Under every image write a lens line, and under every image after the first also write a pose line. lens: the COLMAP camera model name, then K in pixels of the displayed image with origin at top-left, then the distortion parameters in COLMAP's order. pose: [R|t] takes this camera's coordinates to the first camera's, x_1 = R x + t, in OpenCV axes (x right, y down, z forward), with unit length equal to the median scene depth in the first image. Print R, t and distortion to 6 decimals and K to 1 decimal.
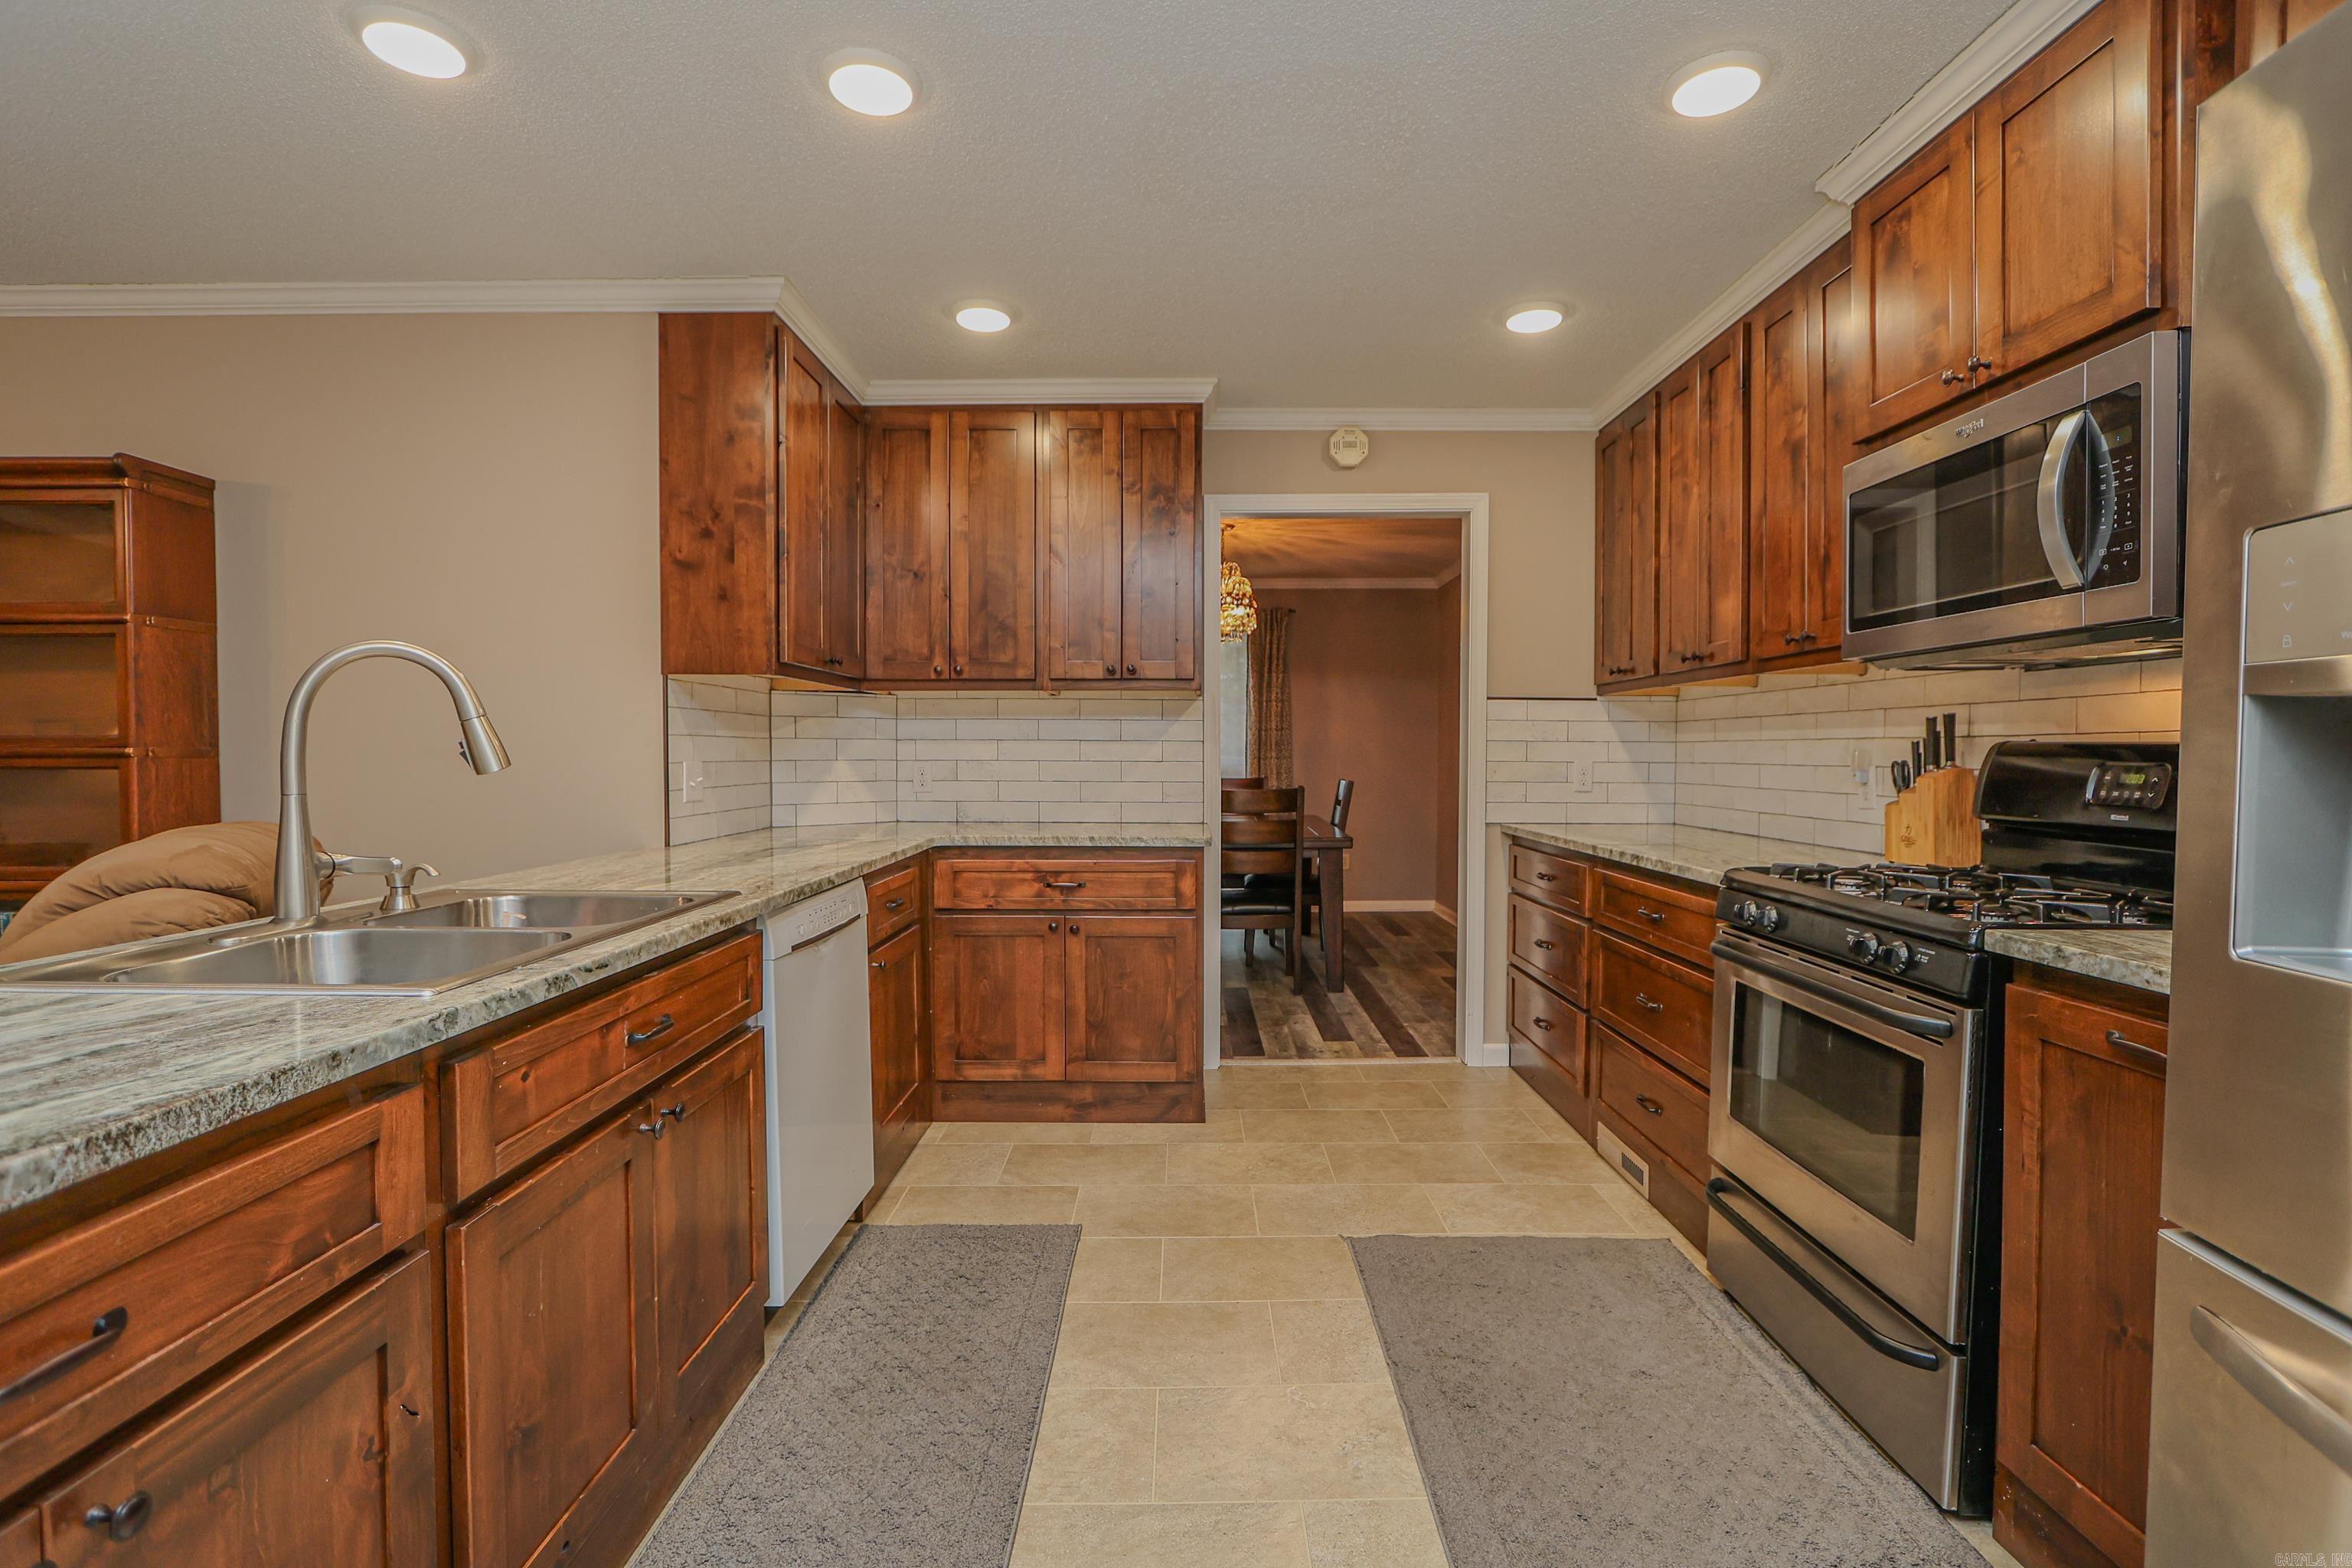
lens RADIAL K [[1078.0, 0, 1176.0], [0, 1078.0, 784.0], [0, 0, 1]] dist [-0.020062, 0.001072]
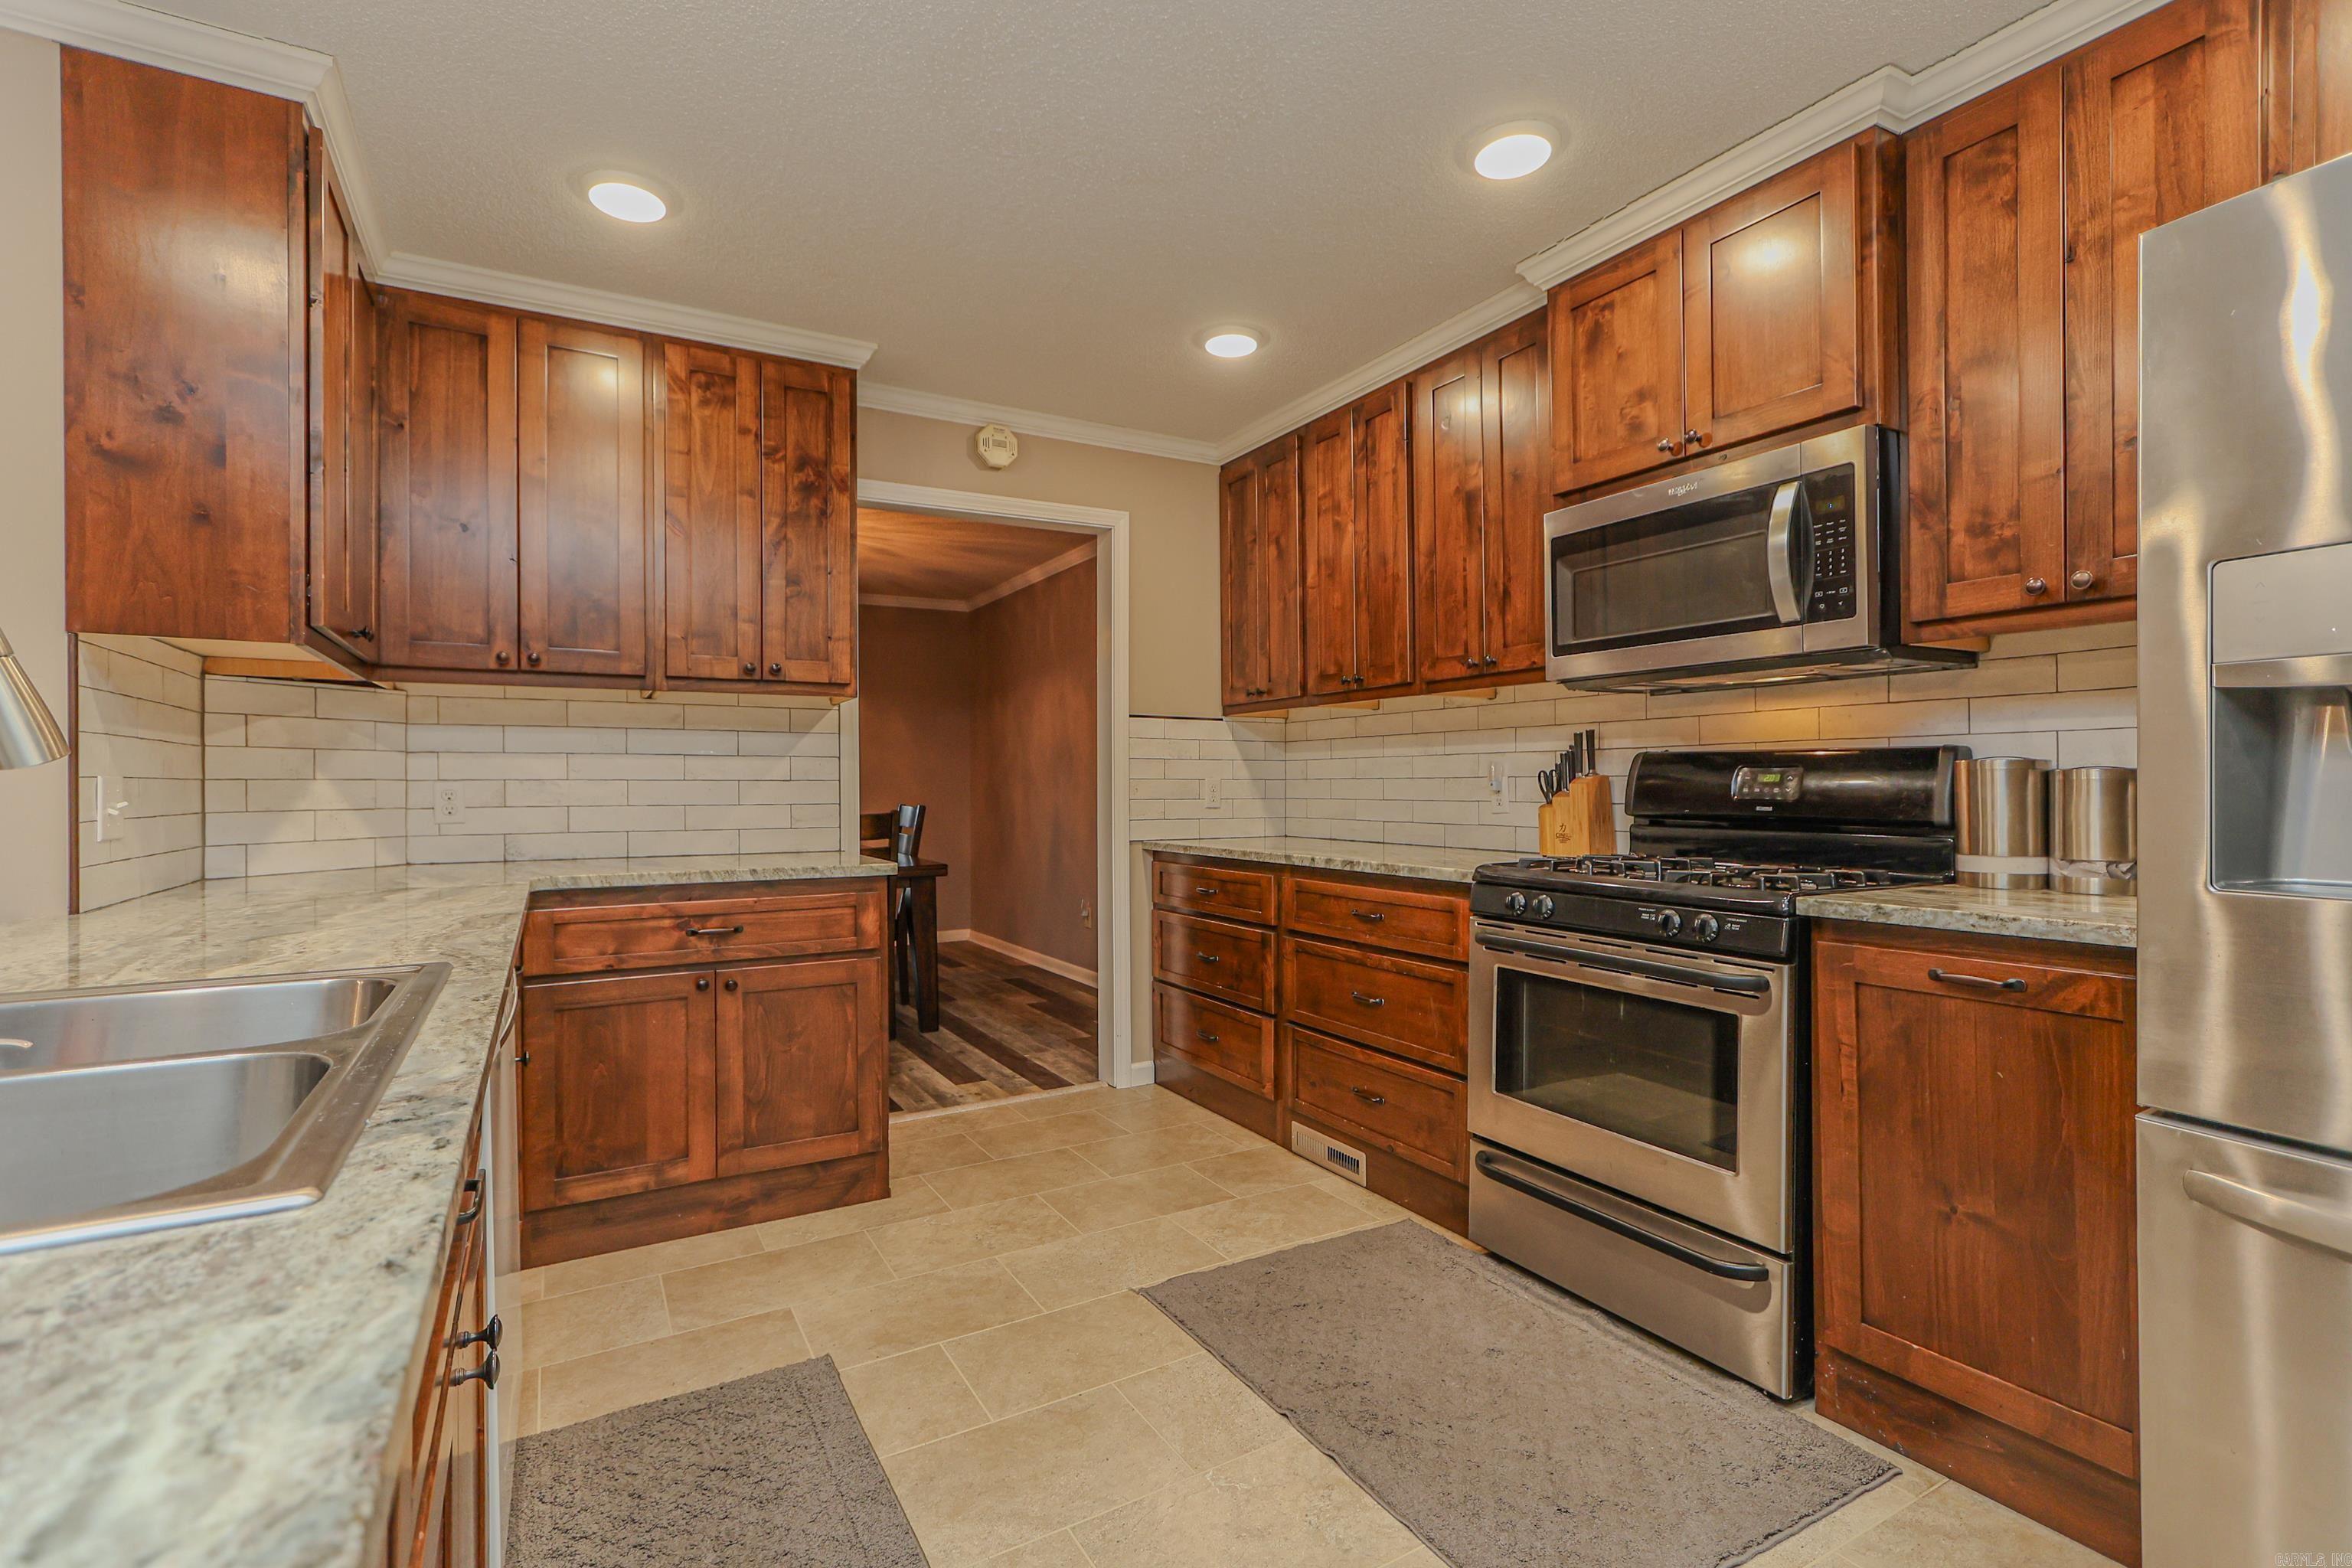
lens RADIAL K [[1072.3, 0, 1176.0], [0, 1072.3, 784.0], [0, 0, 1]] dist [-0.001959, 0.000345]
pose [[0.865919, -0.005208, 0.500158, -0.204384], [0.020540, 0.999473, -0.025154, 0.011290], [-0.499763, 0.032054, 0.865569, 0.135910]]
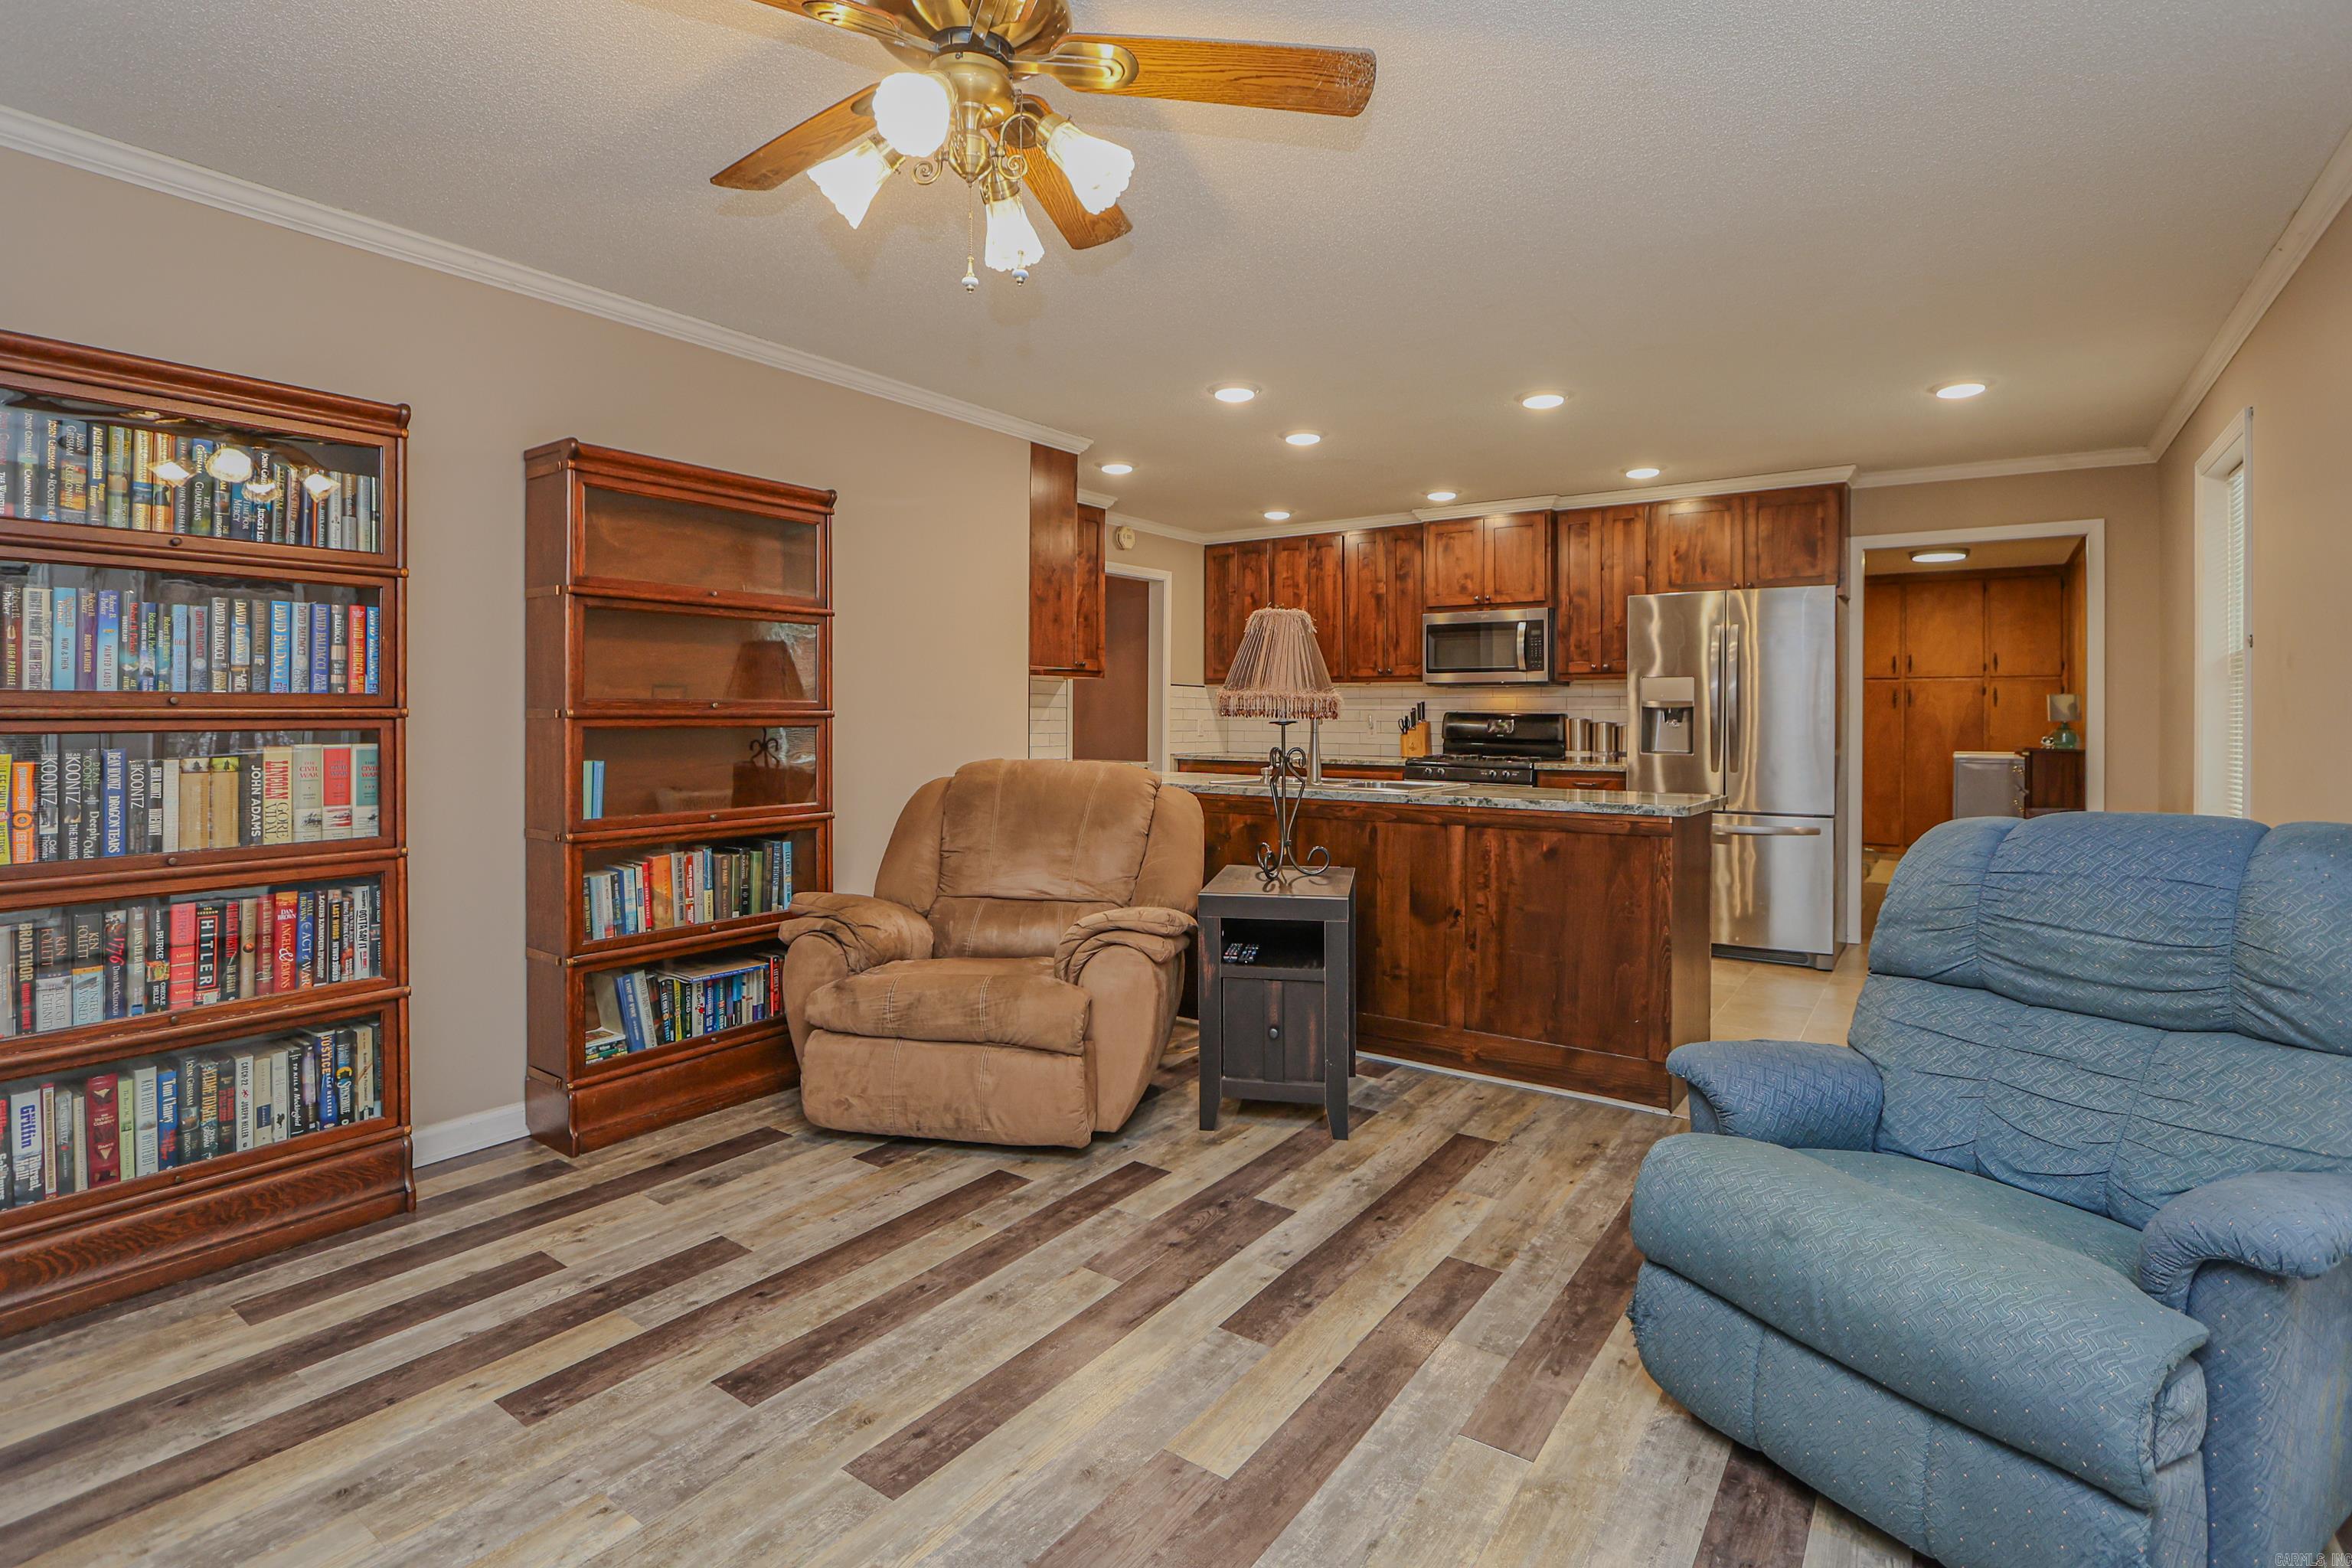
lens RADIAL K [[1110.5, 0, 1203.1], [0, 1110.5, 710.3], [0, 0, 1]] dist [-0.014940, 0.000402]
pose [[0.569933, 0.003428, 0.821684, -1.419271], [0.020117, 0.999633, -0.018124, -0.001558], [-0.821445, 0.026859, 0.569655, -0.124729]]
